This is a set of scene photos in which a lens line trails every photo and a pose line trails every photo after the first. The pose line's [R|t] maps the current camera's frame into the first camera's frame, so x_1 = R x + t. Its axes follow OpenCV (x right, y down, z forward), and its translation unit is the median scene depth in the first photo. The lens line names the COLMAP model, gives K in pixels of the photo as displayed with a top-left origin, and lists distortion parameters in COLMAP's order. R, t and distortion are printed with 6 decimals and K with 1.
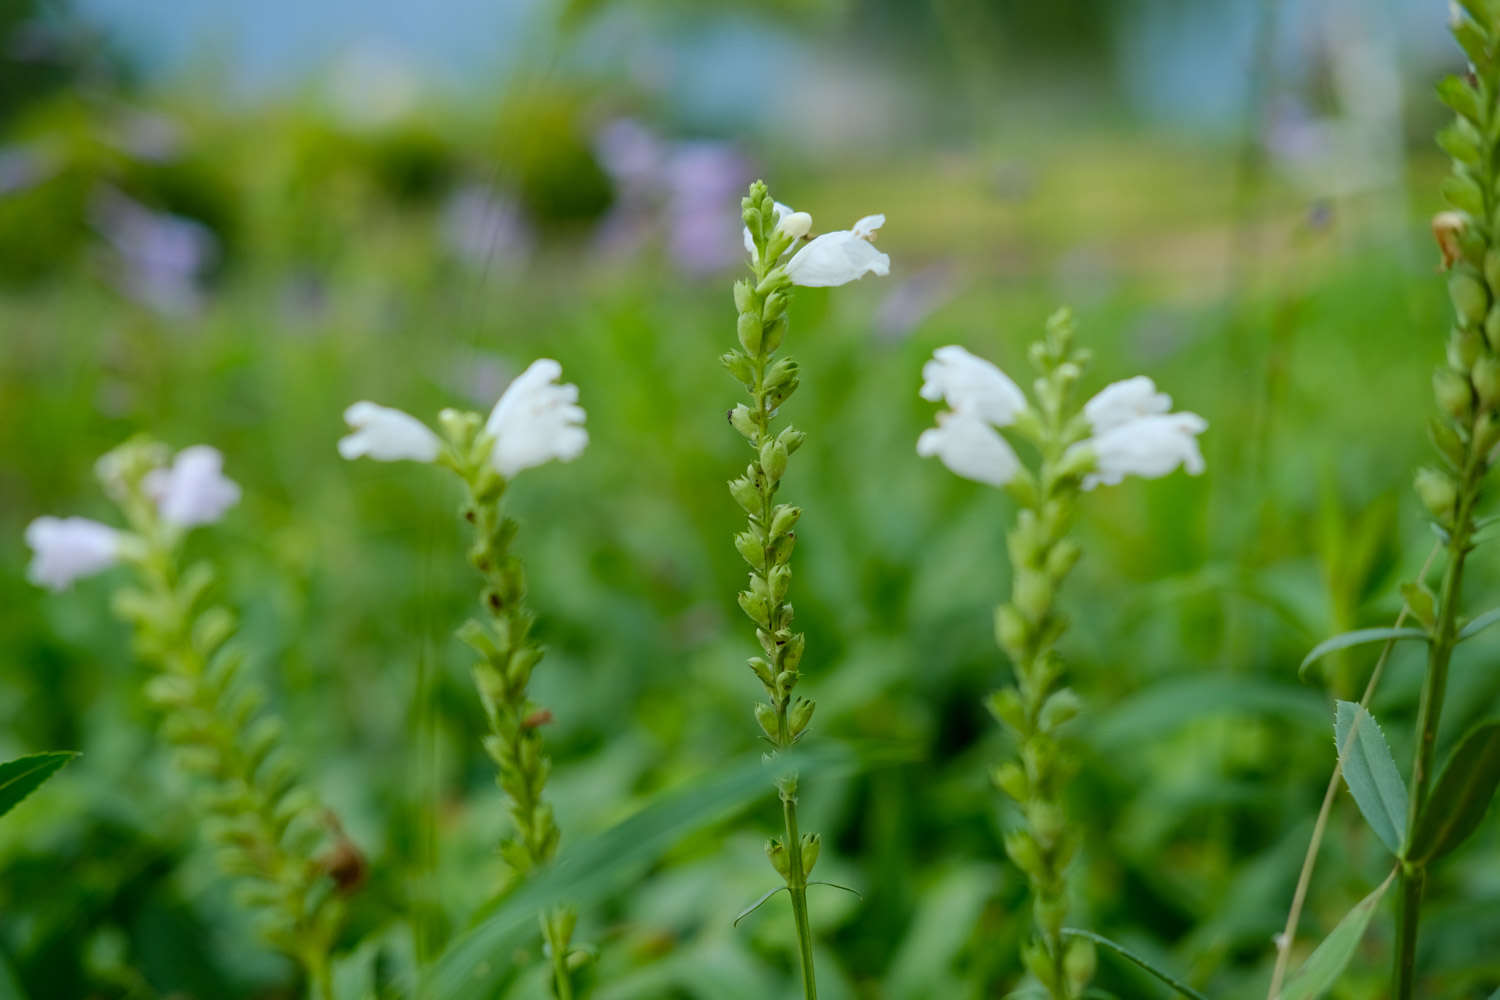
lens RADIAL K [[2707.7, 0, 756.9], [0, 2707.7, 467.2], [0, 0, 1]] dist [0.204089, 2.352380]
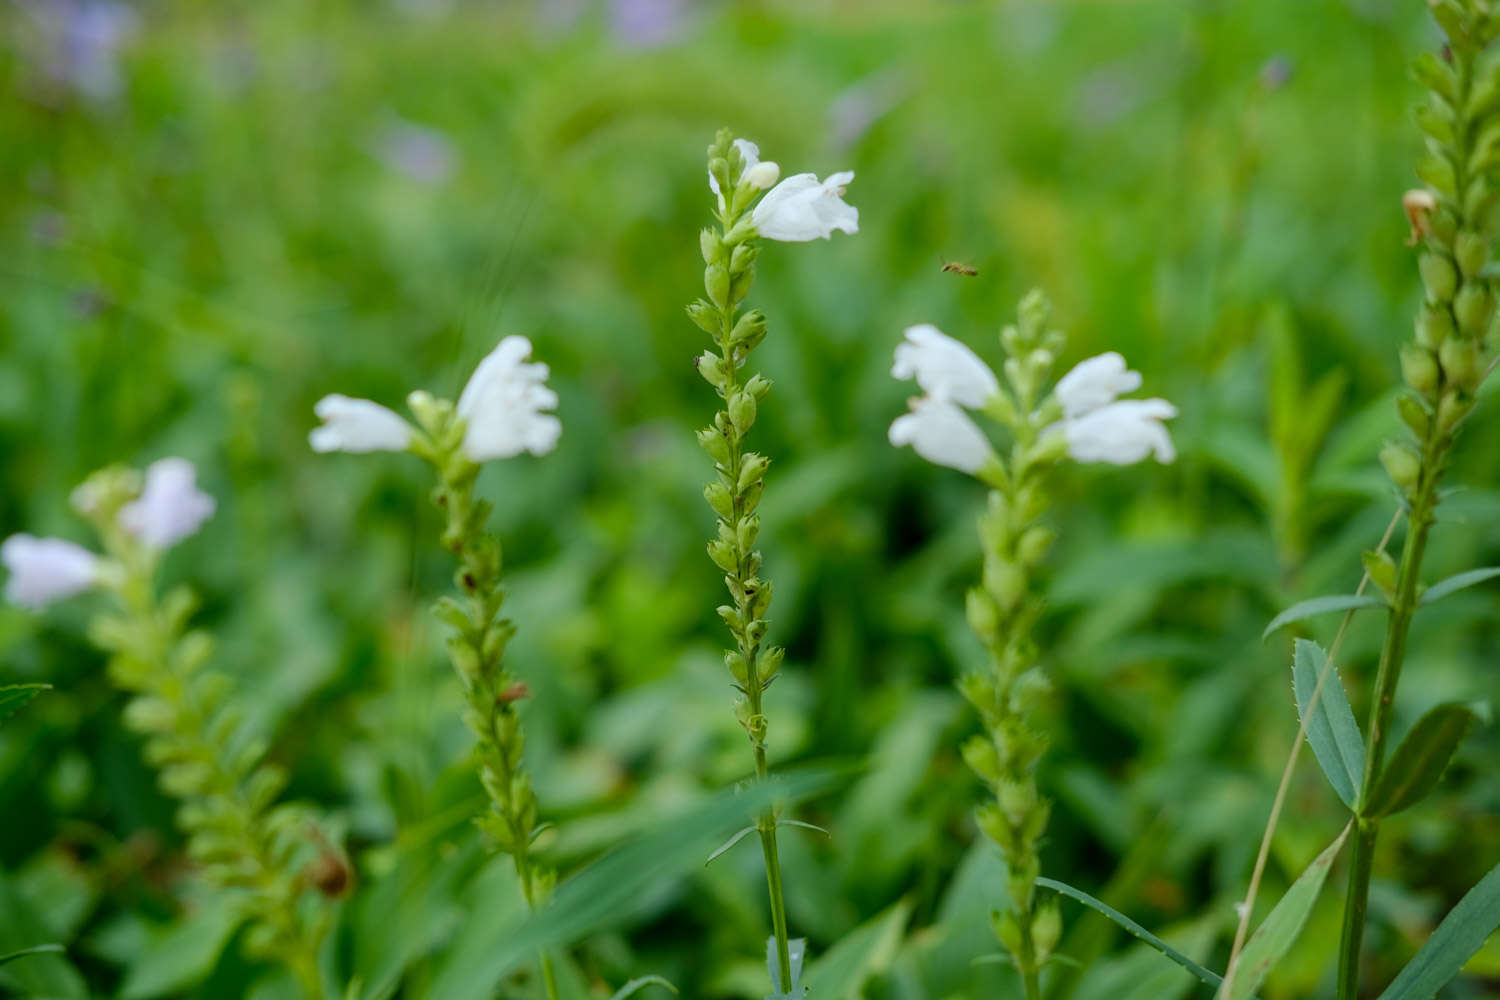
lens RADIAL K [[2707.7, 0, 756.9], [0, 2707.7, 467.2], [0, 0, 1]] dist [0.204089, 2.352380]
pose [[0.999654, -0.007807, 0.025105, -0.014768], [0.004780, 0.992950, 0.118436, -0.109897], [-0.025852, -0.118275, 0.992644, 0.005609]]
